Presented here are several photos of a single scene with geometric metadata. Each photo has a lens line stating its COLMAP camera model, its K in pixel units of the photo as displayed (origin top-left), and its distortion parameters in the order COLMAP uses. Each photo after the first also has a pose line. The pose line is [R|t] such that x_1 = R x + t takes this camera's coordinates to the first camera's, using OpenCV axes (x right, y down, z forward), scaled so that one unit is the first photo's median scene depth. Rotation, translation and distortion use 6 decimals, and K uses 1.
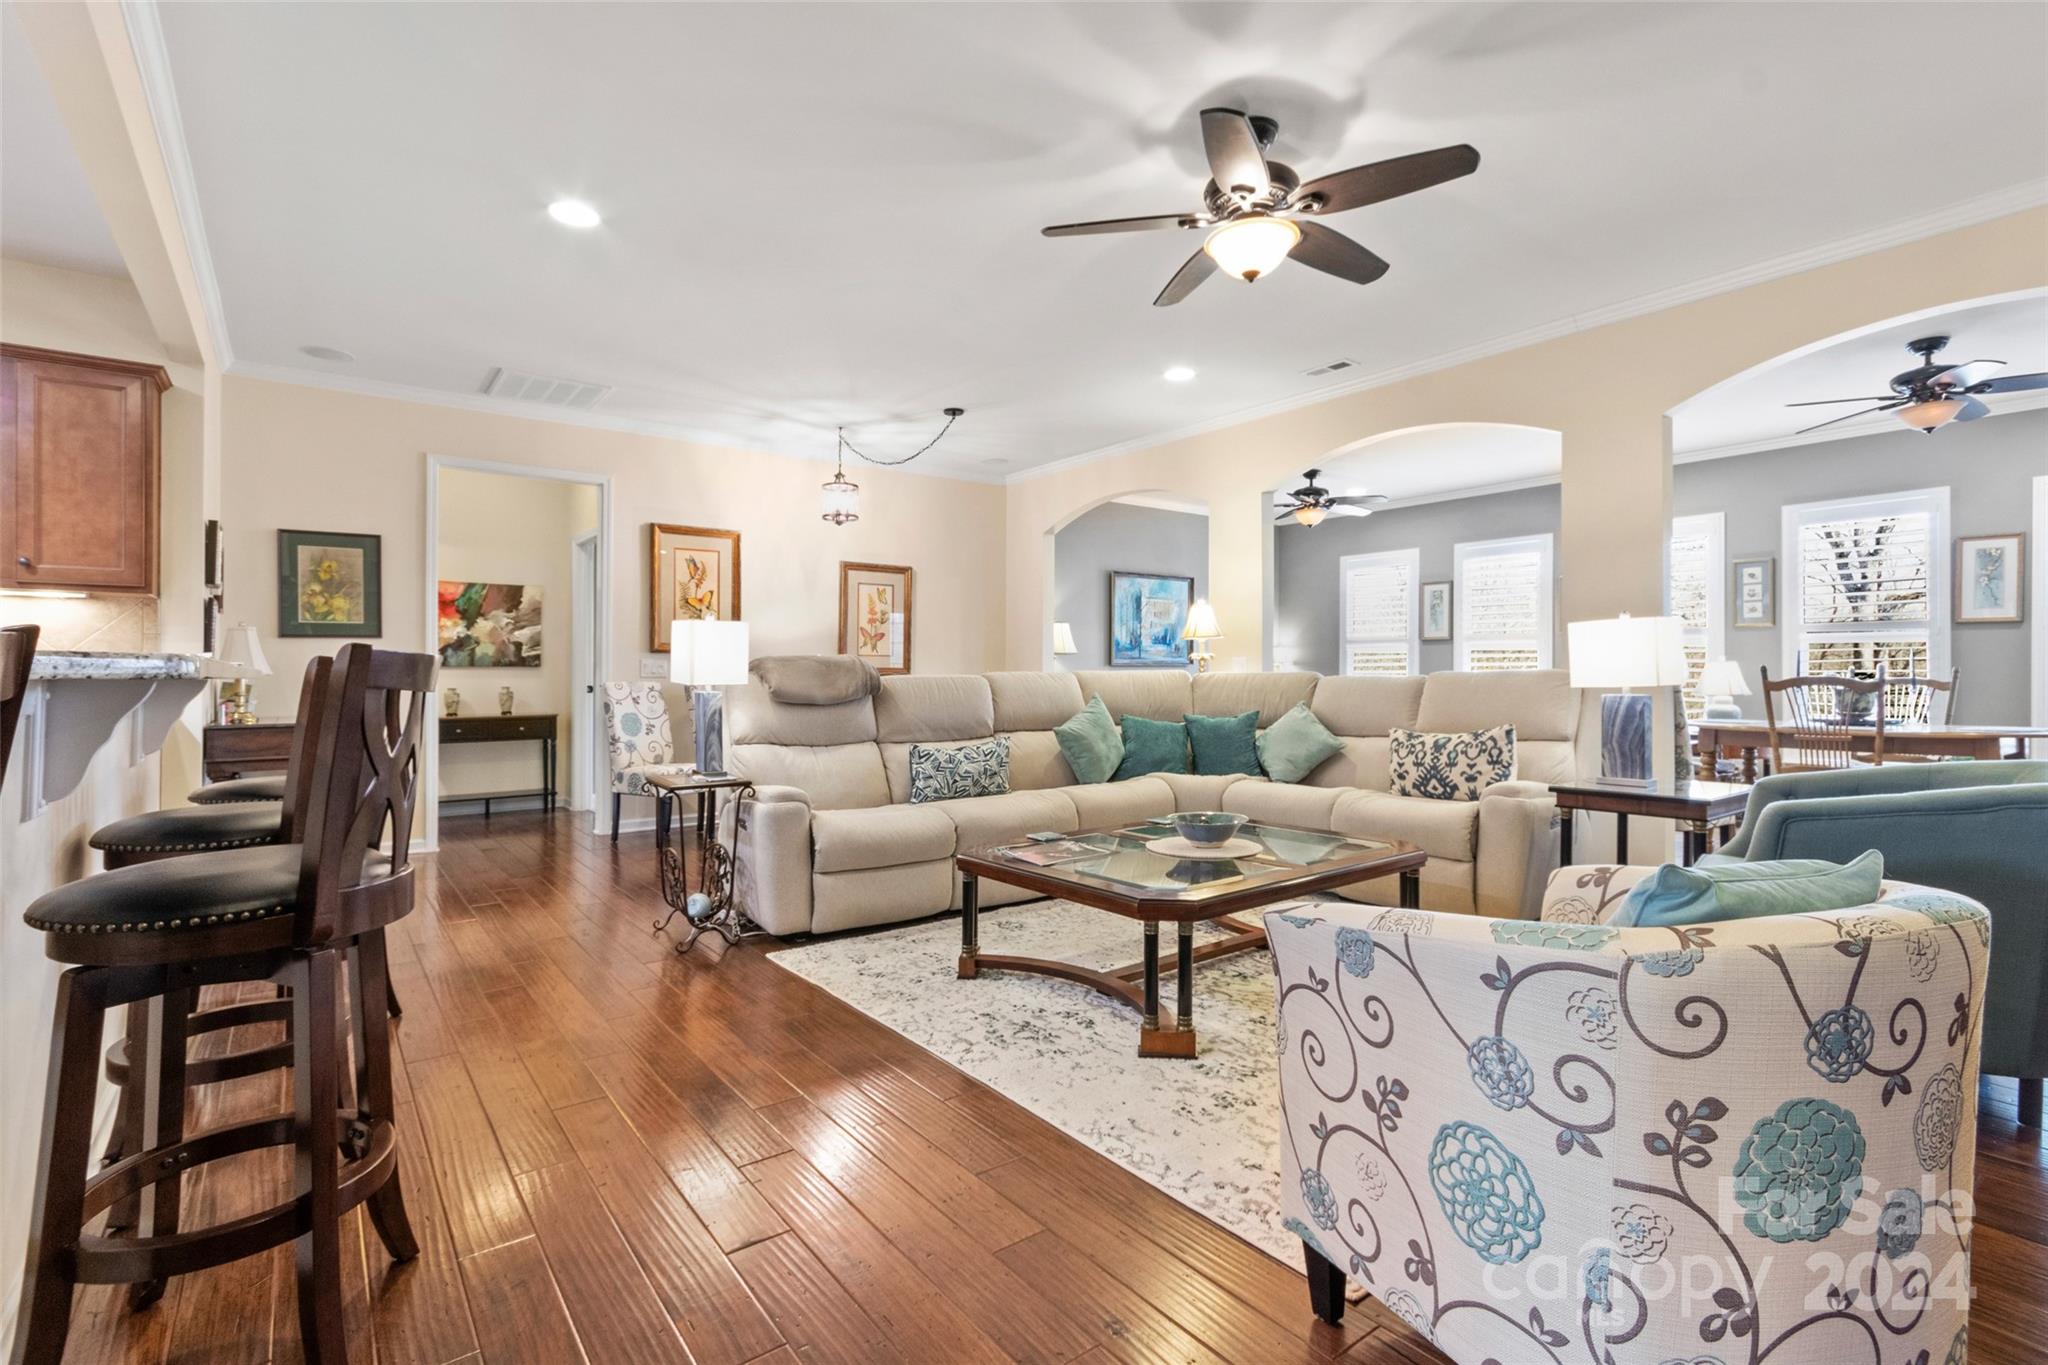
lens RADIAL K [[952.0, 0, 1024.6], [0, 952.0, 671.9], [0, 0, 1]] dist [0.000448, 0.000959]
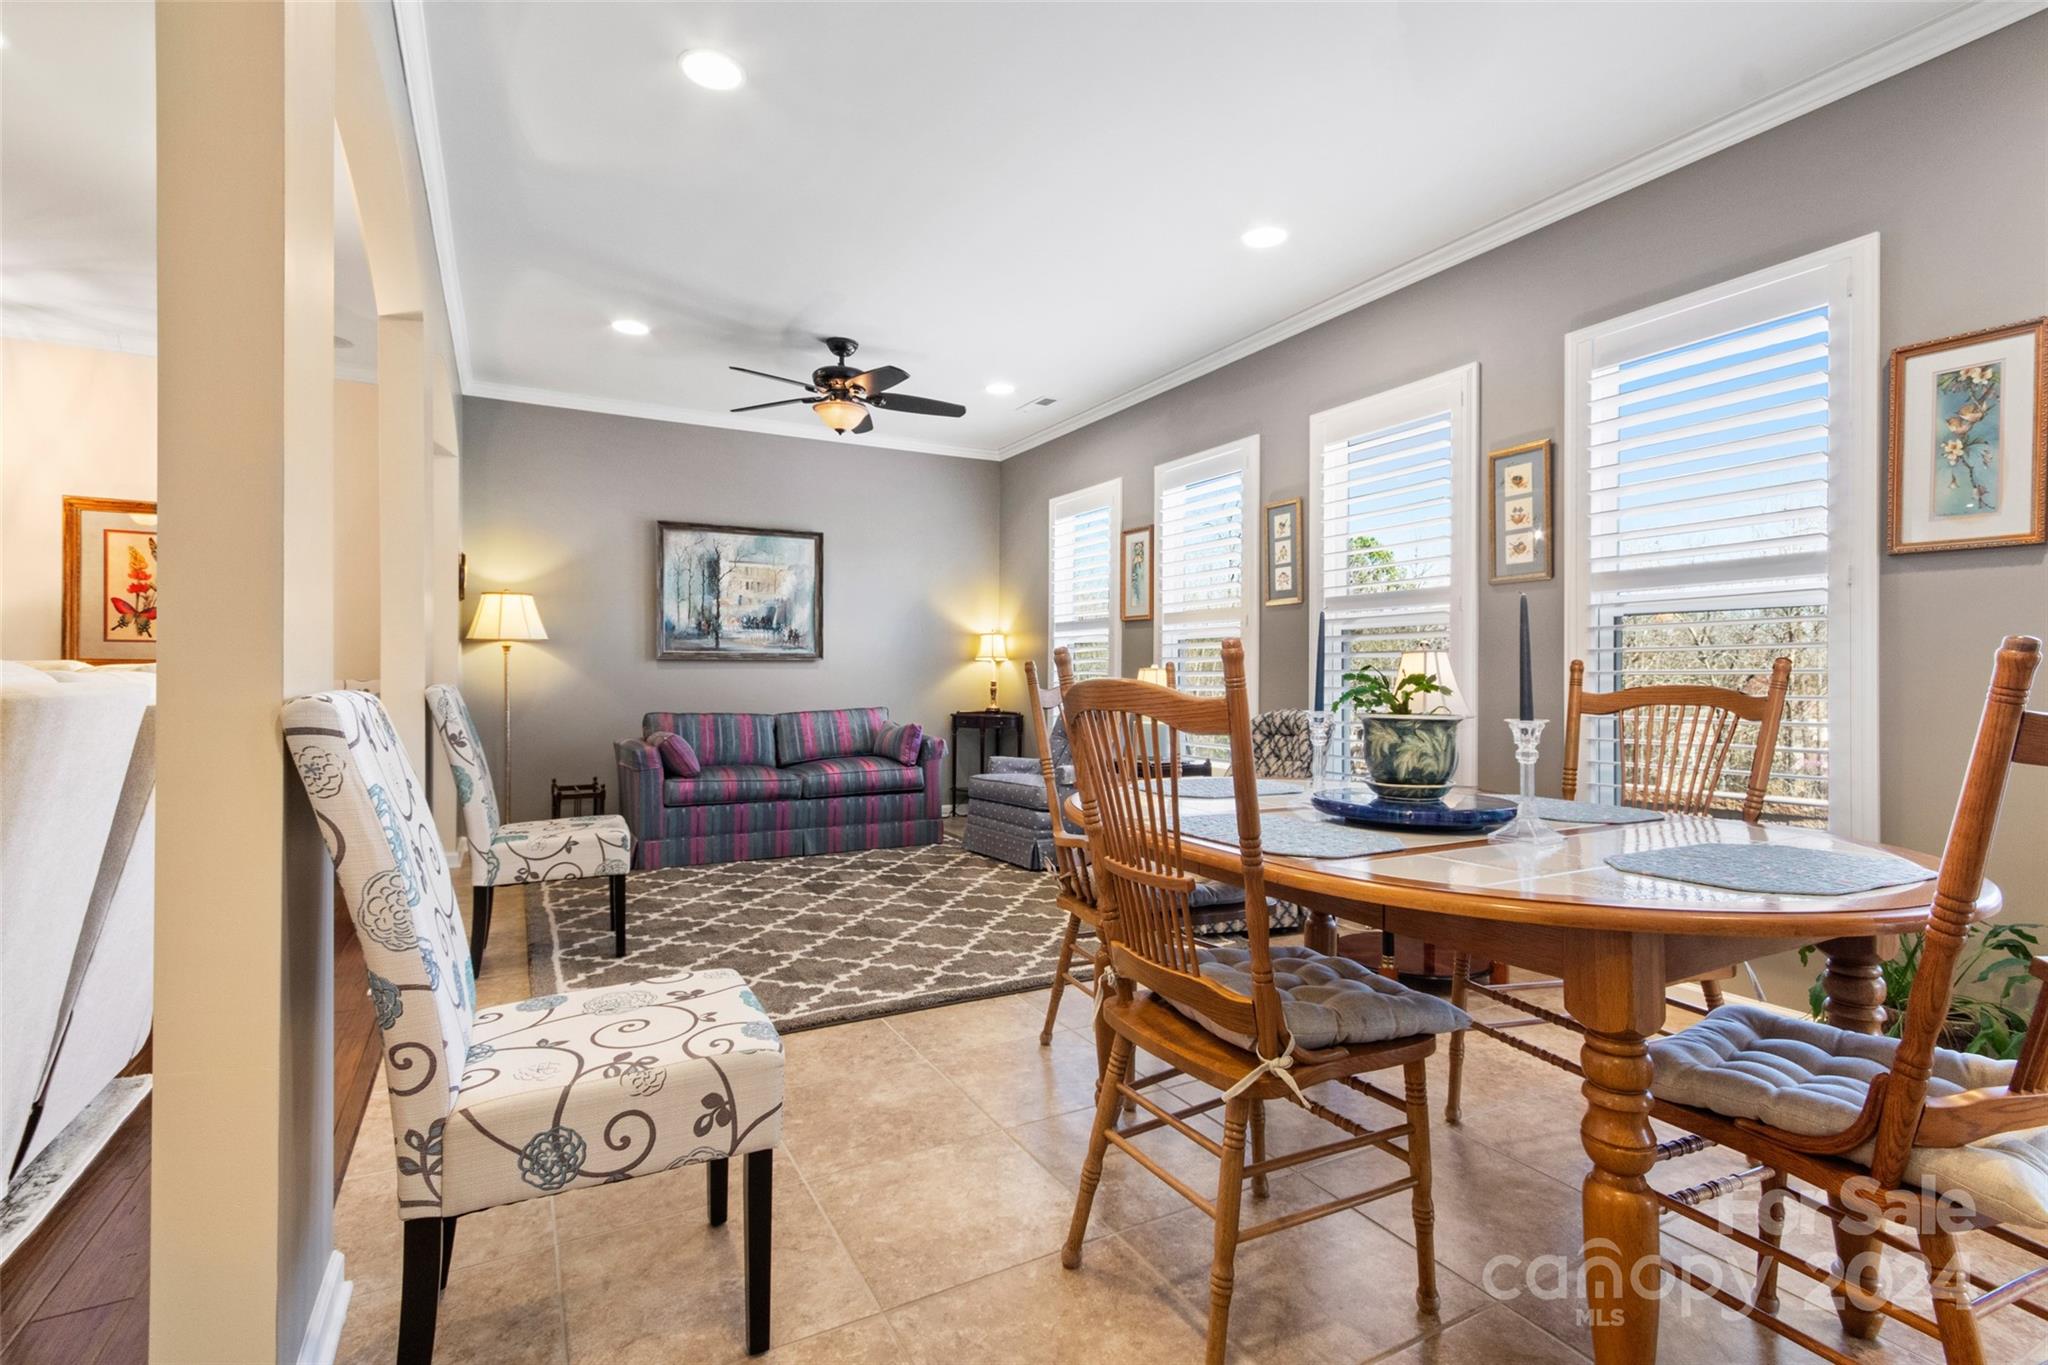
lens RADIAL K [[952.0, 0, 1024.6], [0, 952.0, 671.9], [0, 0, 1]] dist [0.000448, 0.000959]
pose [[0.987496, 0.005149, -0.157557, 0.597444], [-0.005259, 0.999986, -0.000284, 0.001782], [0.157554, 0.001109, 0.987510, 0.471024]]
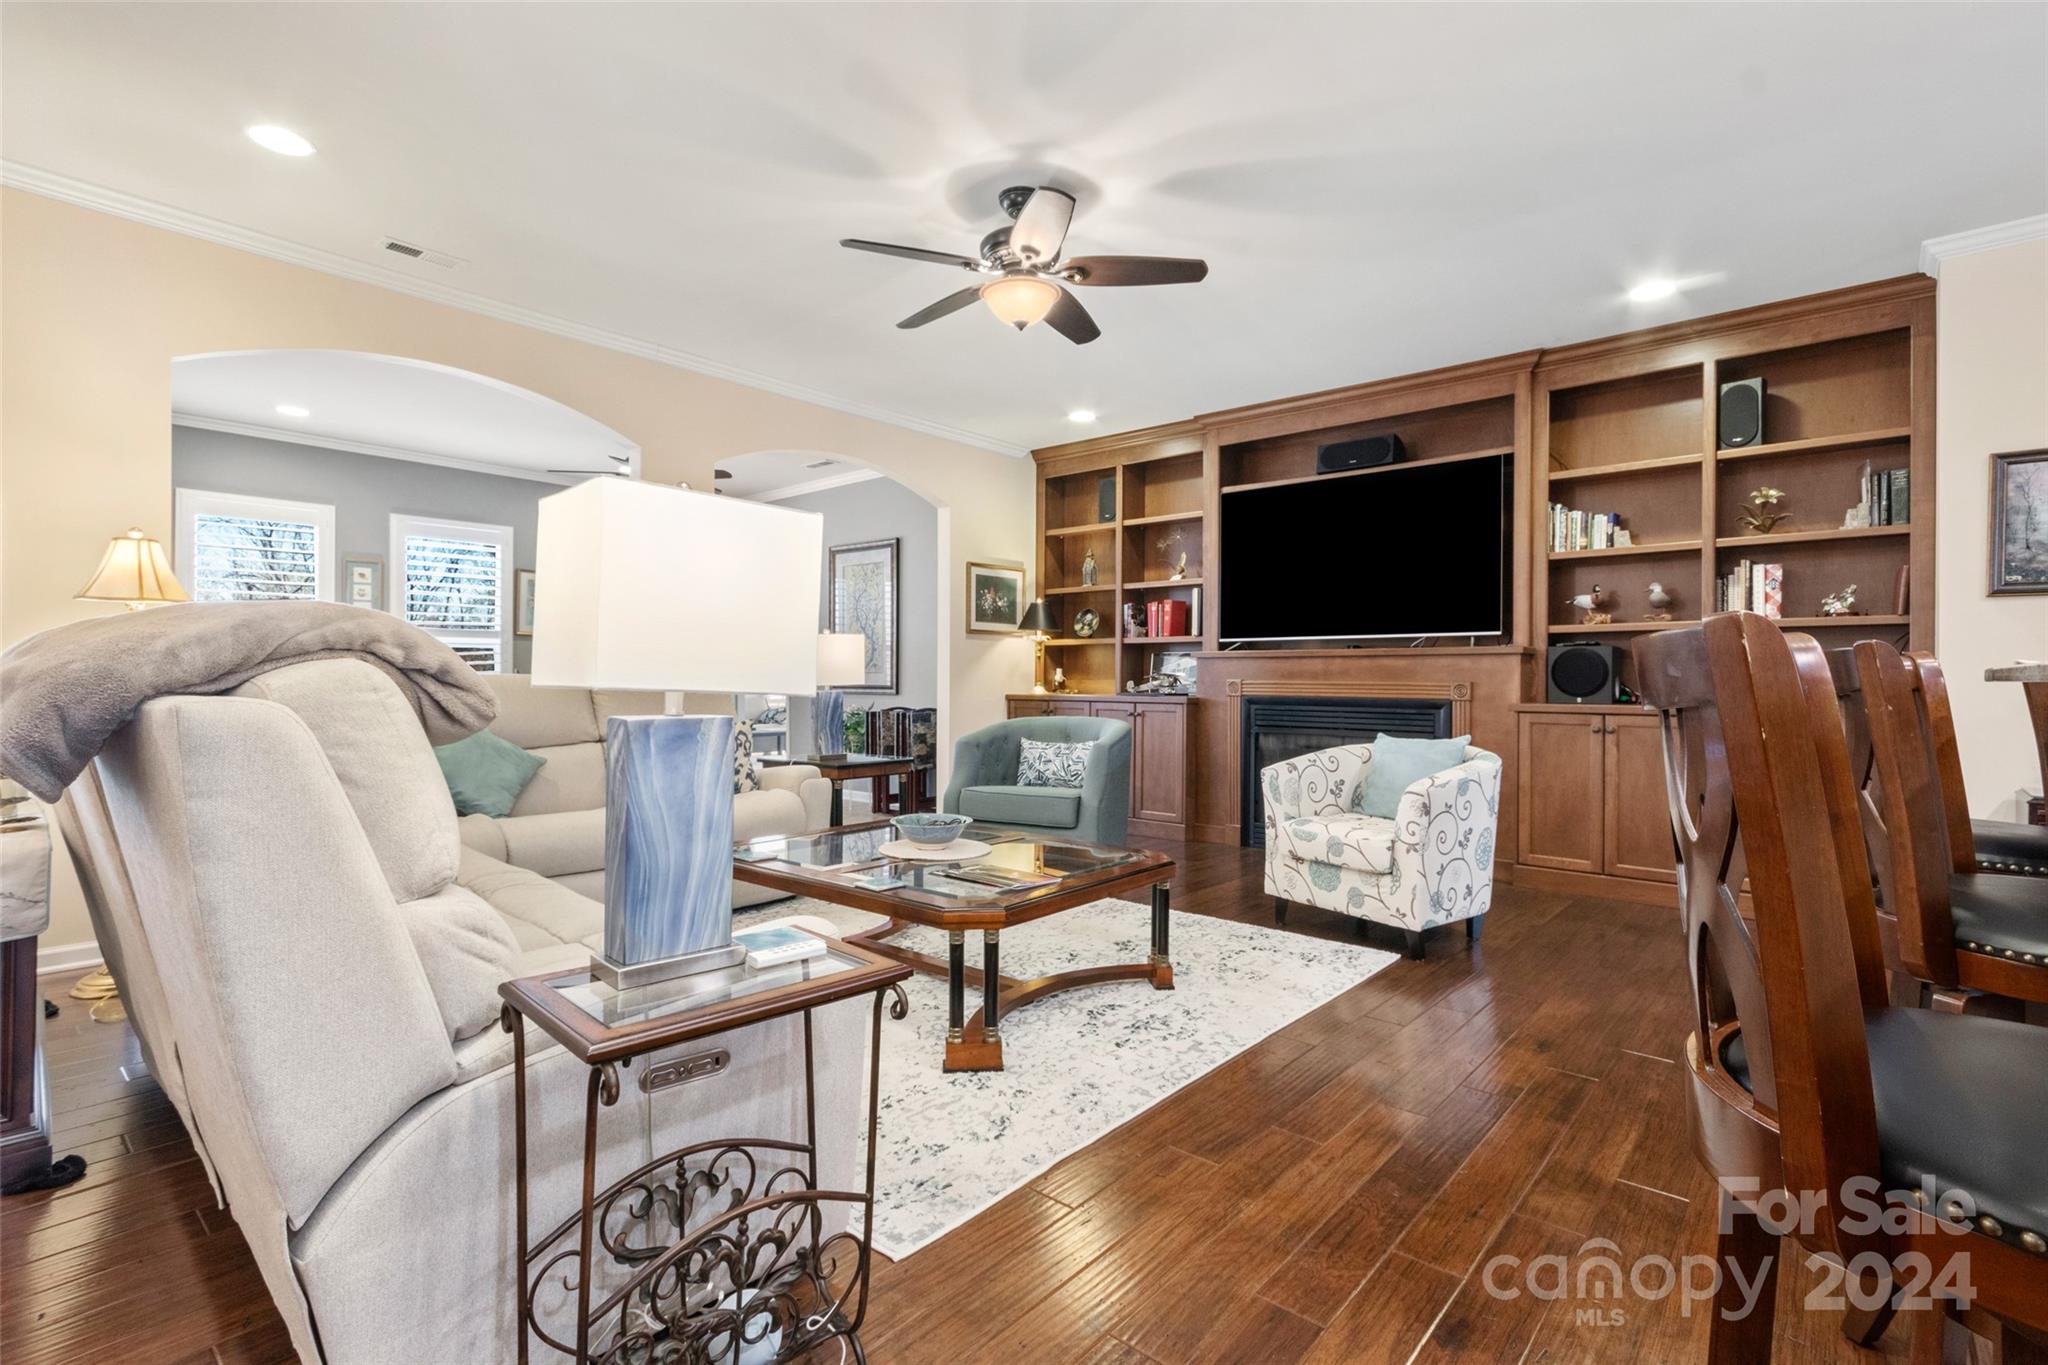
lens RADIAL K [[963.0, 0, 1030.9], [0, 963.0, 679.8], [0, 0, 1]] dist [0.003806, 0.000693]
pose [[-0.203233, -0.001124, 0.979130, -0.384368], [-0.008696, 0.999962, -0.000657, 0.003755], [-0.979092, -0.008648, -0.203235, 0.524858]]
